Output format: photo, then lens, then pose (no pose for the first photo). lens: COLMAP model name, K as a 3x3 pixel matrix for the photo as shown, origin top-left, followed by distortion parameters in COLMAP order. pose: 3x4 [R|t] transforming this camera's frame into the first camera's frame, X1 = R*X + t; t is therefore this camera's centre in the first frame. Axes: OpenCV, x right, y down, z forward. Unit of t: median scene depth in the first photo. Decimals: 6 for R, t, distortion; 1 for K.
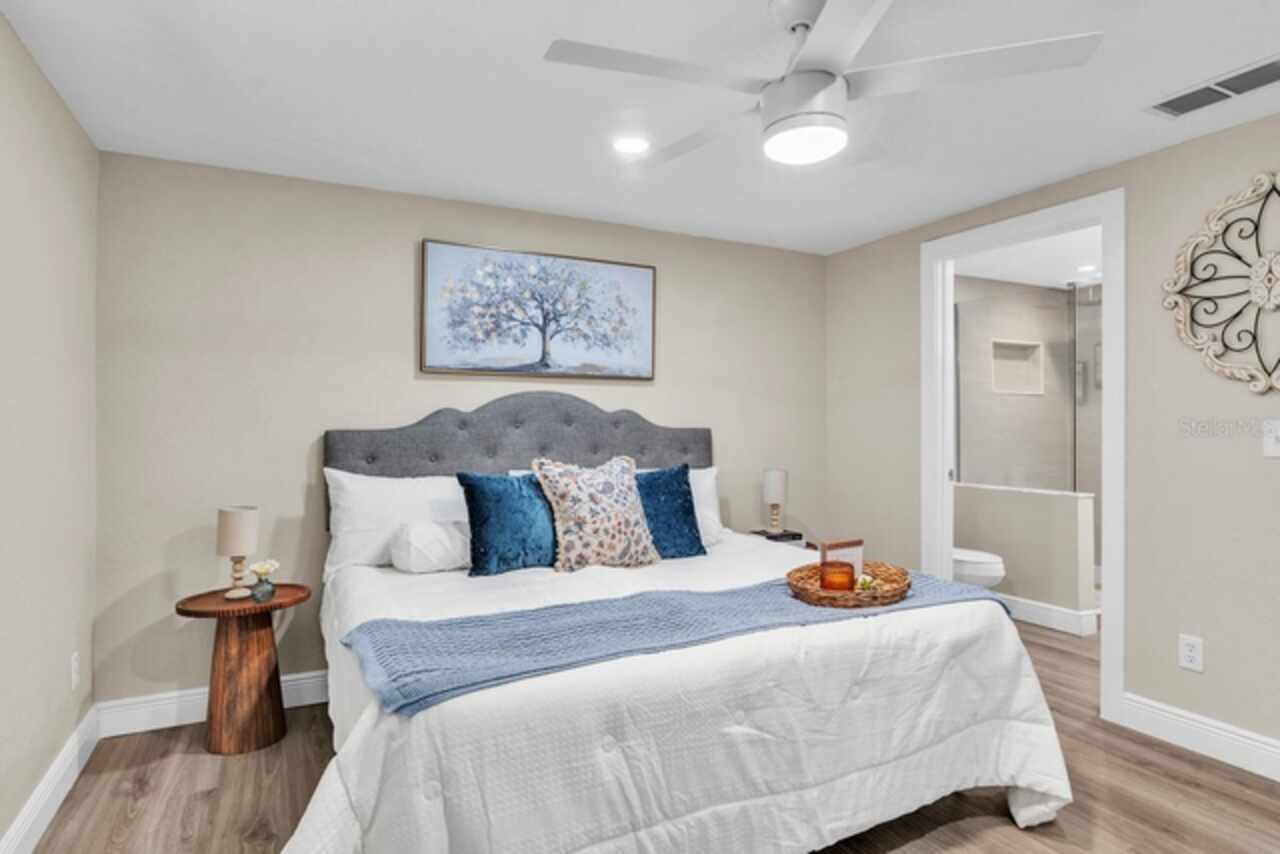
lens RADIAL K [[701.8, 0, 634.0], [0, 701.8, 417.7], [0, 0, 1]] dist [-0.005578, -0.000308]
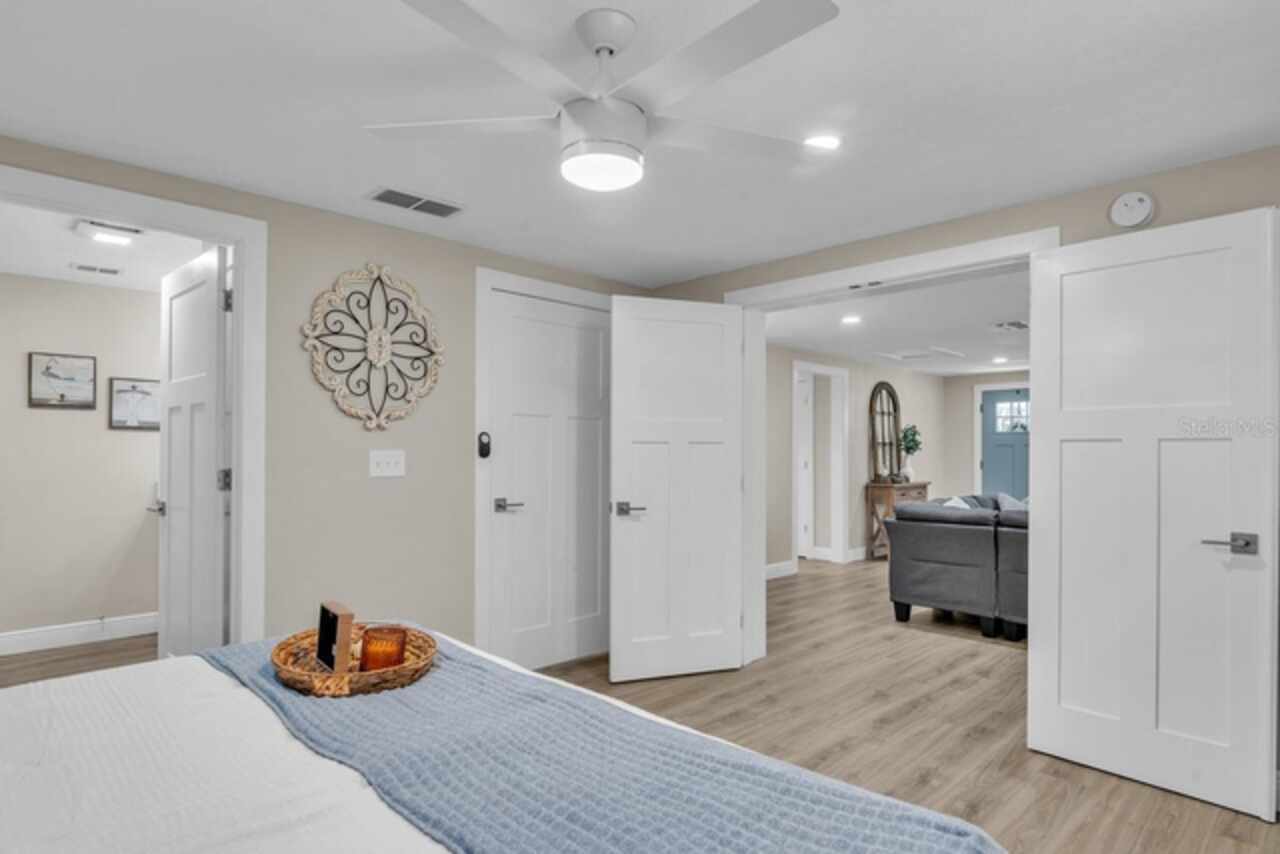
lens RADIAL K [[715.8, 0, 639.3], [0, 715.8, 449.7], [0, 0, 1]] dist [-0.001737, -0.000117]
pose [[-0.336710, -0.004141, 0.941599, -0.466697], [-0.012633, 0.999920, -0.000120, -0.002203], [-0.941524, -0.011935, -0.336736, 0.830406]]
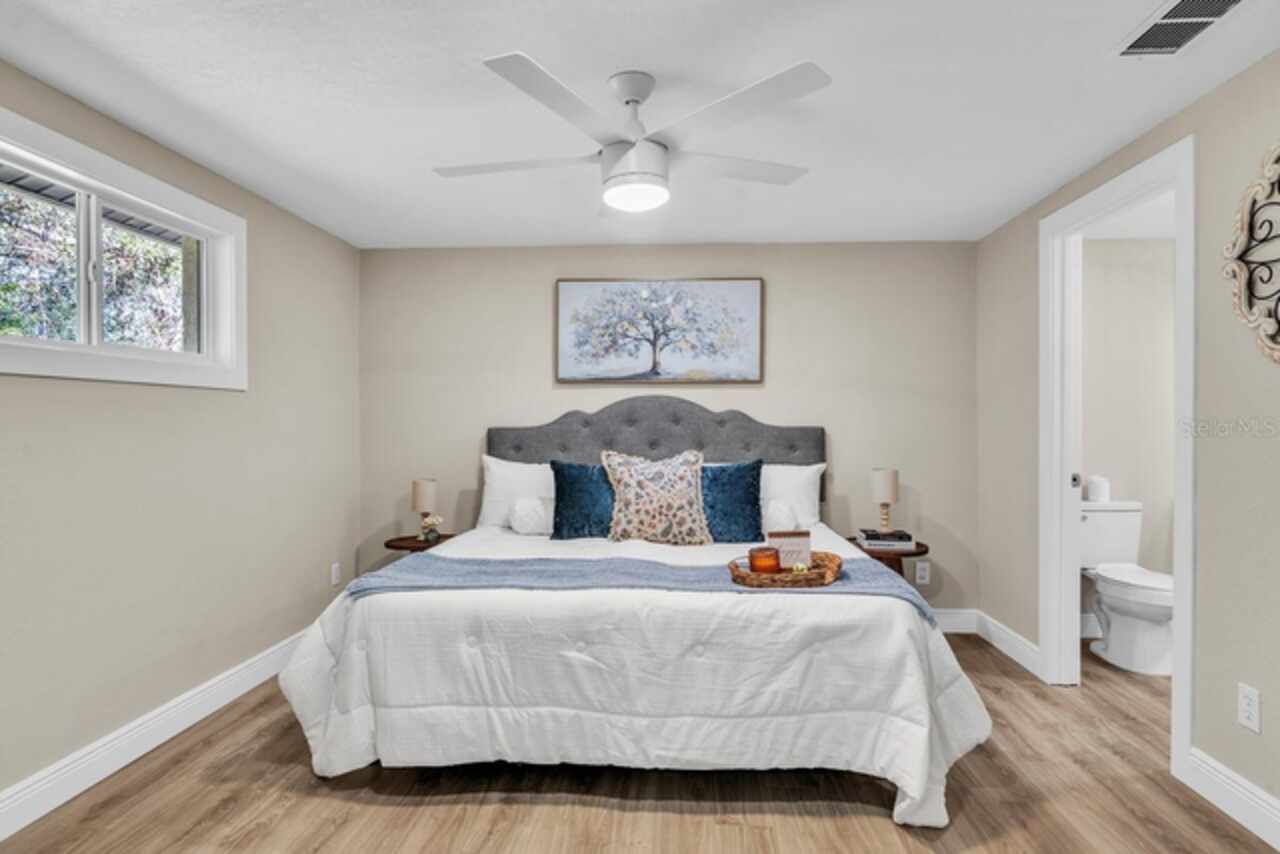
lens RADIAL K [[701.8, 0, 634.0], [0, 701.8, 417.7], [0, 0, 1]] dist [-0.005578, -0.000308]
pose [[0.858712, -0.005298, -0.512432, 0.551569], [0.005760, 0.999983, -0.000687, 0.000840], [0.512427, -0.002362, 0.858728, -0.043148]]
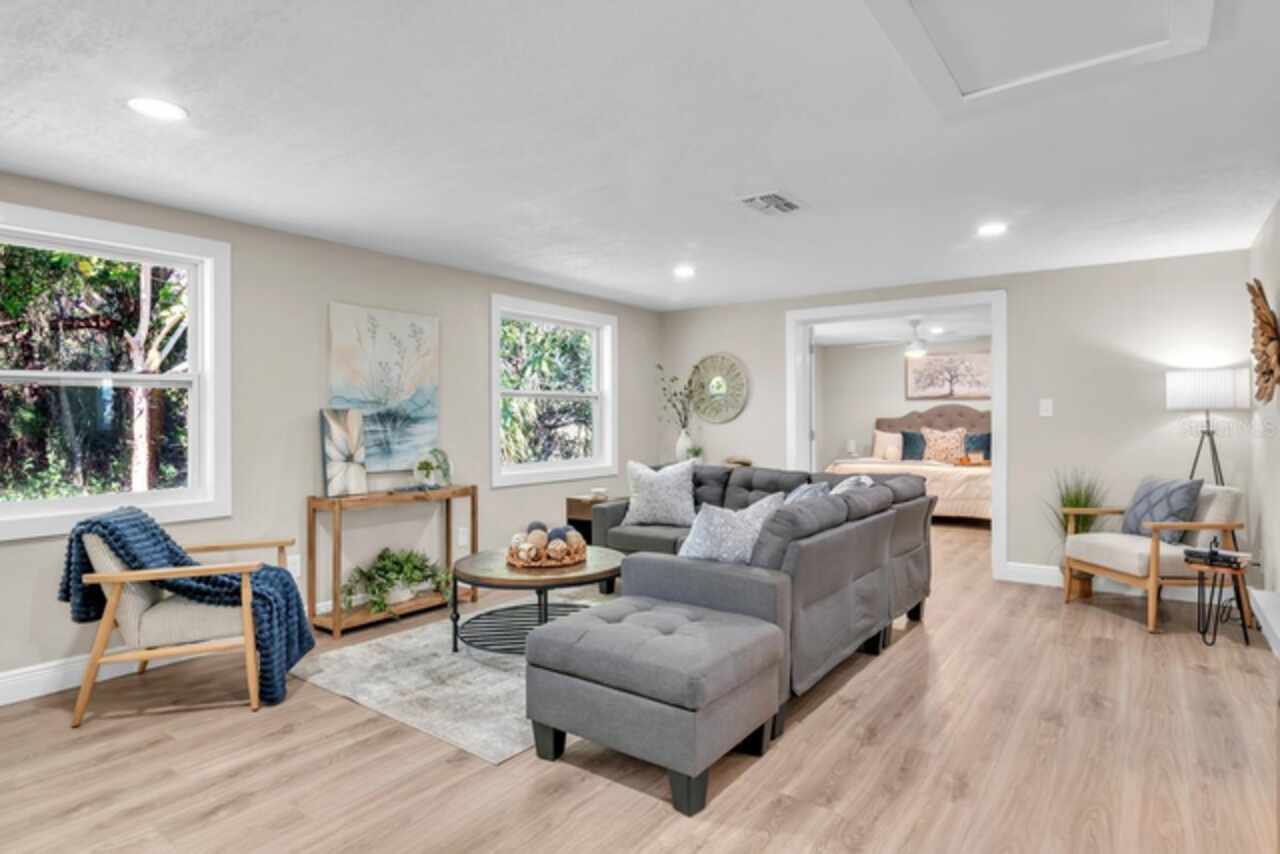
lens RADIAL K [[701.8, 0, 634.0], [0, 701.8, 417.7], [0, 0, 1]] dist [-0.005578, -0.000308]
pose [[0.458341, -0.000667, -0.888776, 2.108674], [0.010866, 0.999929, 0.004853, -0.015505], [0.888710, -0.011882, 0.458316, -1.633411]]
